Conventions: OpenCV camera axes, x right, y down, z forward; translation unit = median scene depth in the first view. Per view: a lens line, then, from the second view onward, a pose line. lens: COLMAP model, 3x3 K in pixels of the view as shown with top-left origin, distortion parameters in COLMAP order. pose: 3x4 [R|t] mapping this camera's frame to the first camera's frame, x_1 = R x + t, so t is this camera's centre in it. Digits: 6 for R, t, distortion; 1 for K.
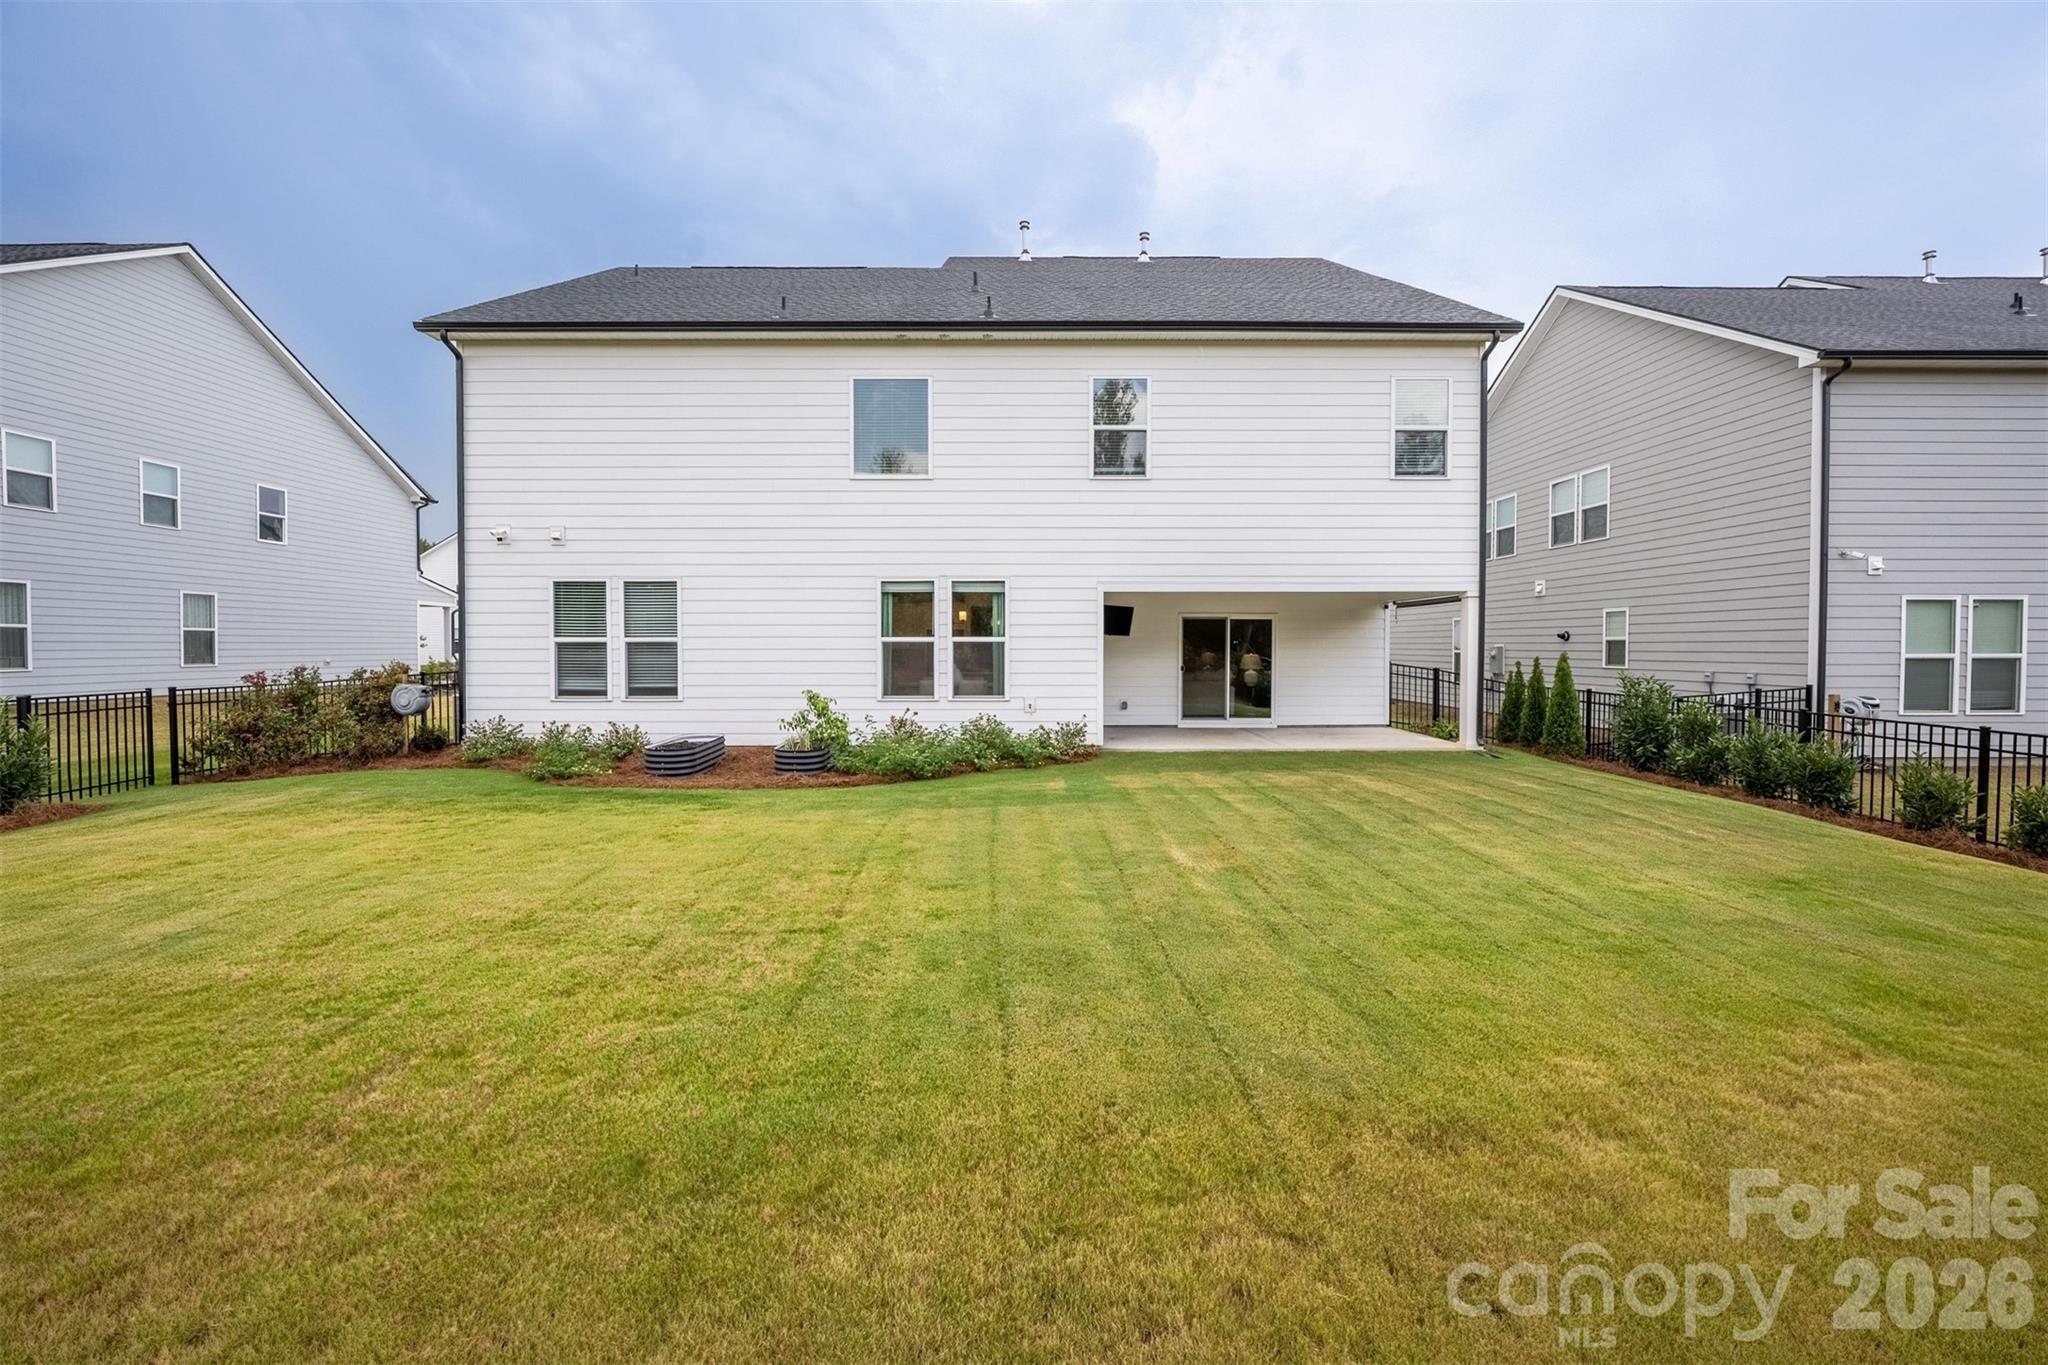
lens RADIAL K [[828.2, 0, 1018.7], [0, 828.2, 673.5], [0, 0, 1]] dist [0.000935, 0.000130]
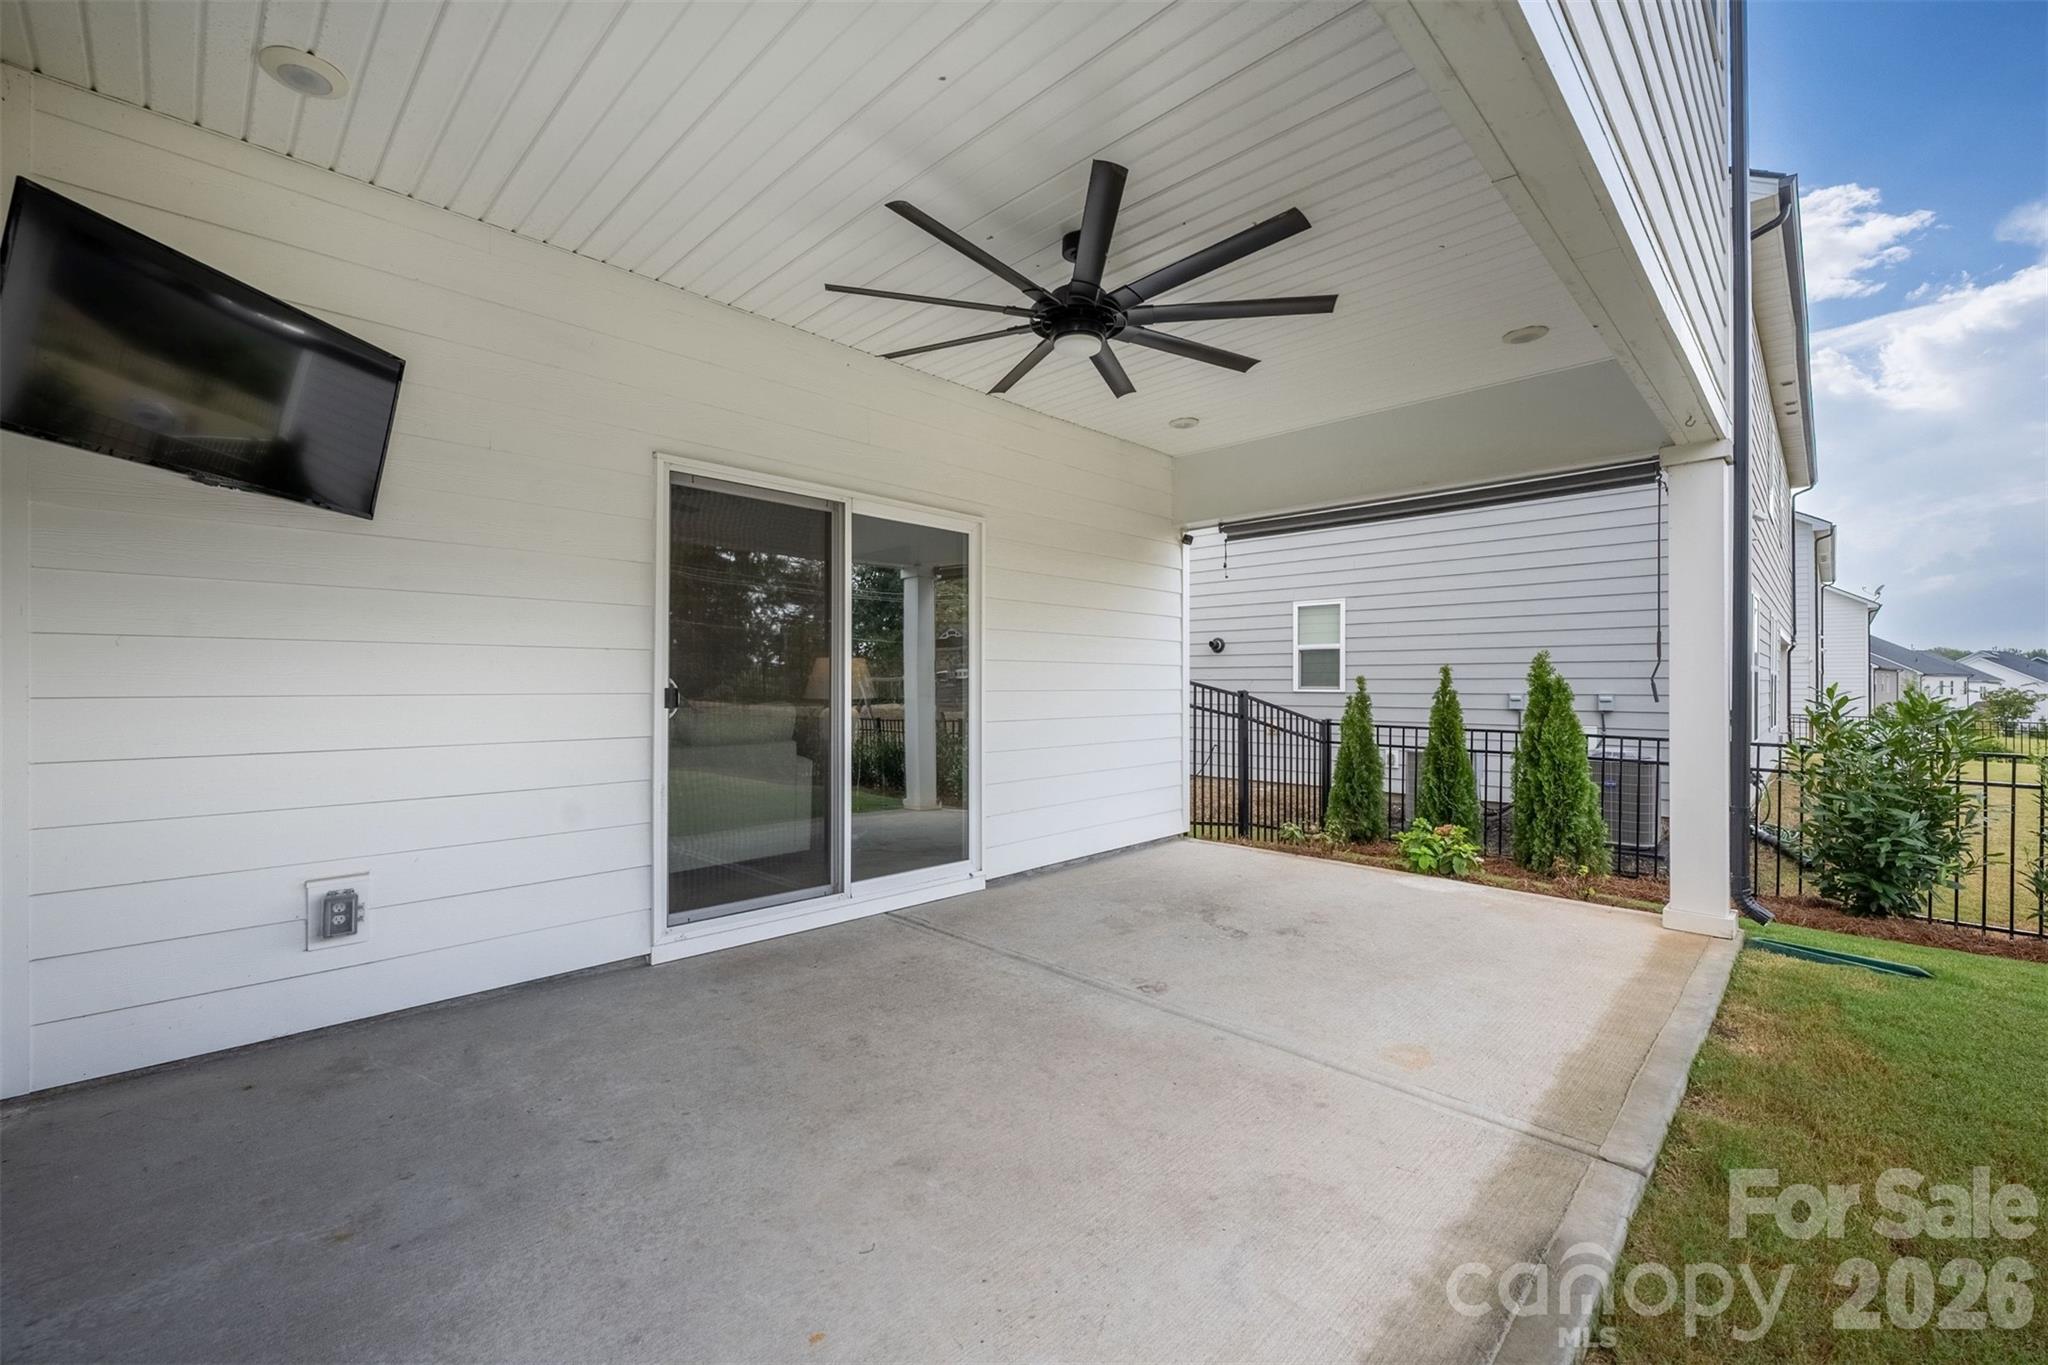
lens RADIAL K [[828.2, 0, 1017.8], [0, 828.2, 686.8], [0, 0, 1]] dist [0.000935, 0.000130]
pose [[0.721061, 0.000218, 0.692872, 0.106527], [0.016420, 0.999714, -0.017403, -0.003532], [-0.692677, 0.023926, 0.720851, 0.763211]]
